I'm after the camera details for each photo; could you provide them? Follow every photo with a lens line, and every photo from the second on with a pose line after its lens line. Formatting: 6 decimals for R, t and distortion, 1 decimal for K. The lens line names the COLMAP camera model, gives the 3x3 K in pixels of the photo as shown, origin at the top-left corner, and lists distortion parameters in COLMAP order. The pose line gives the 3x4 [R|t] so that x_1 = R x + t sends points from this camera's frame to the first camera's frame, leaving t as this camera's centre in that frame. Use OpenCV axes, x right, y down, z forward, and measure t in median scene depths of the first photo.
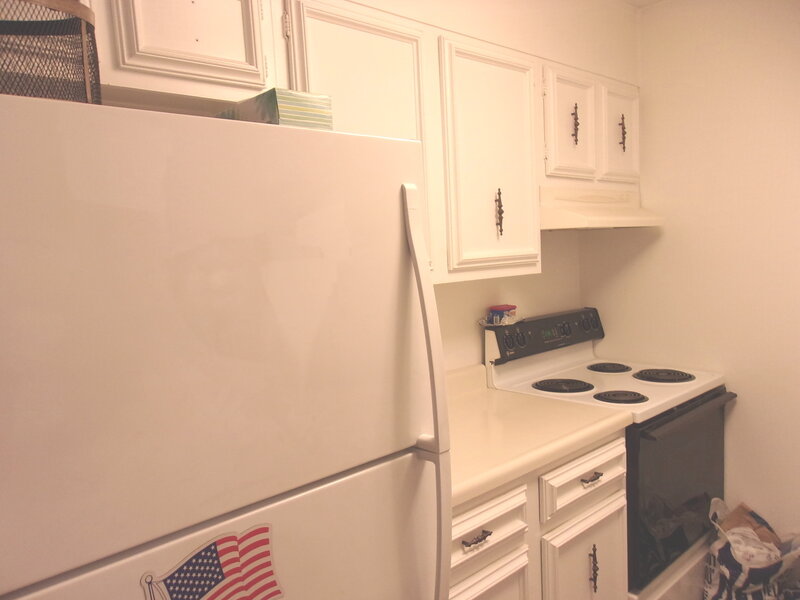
lens RADIAL K [[633.4, 0, 401.1], [0, 633.4, 310.2], [0, 0, 1]] dist [0.010131, -0.000738]
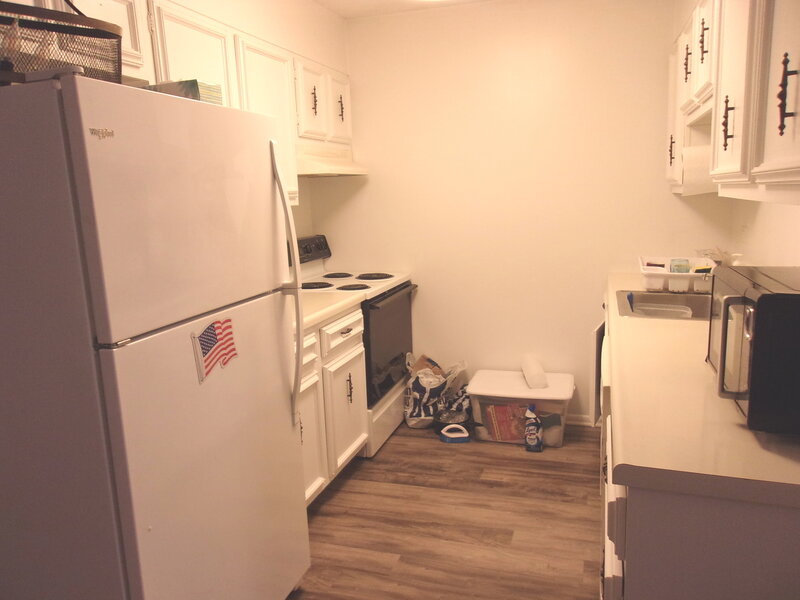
lens RADIAL K [[633.4, 0, 401.1], [0, 633.4, 310.2], [0, 0, 1]] dist [0.010131, -0.000738]
pose [[0.876832, -0.076404, 0.474687, -0.285665], [0.044913, 0.995992, 0.077349, 0.081372], [-0.478694, -0.046502, 0.876749, -0.396500]]
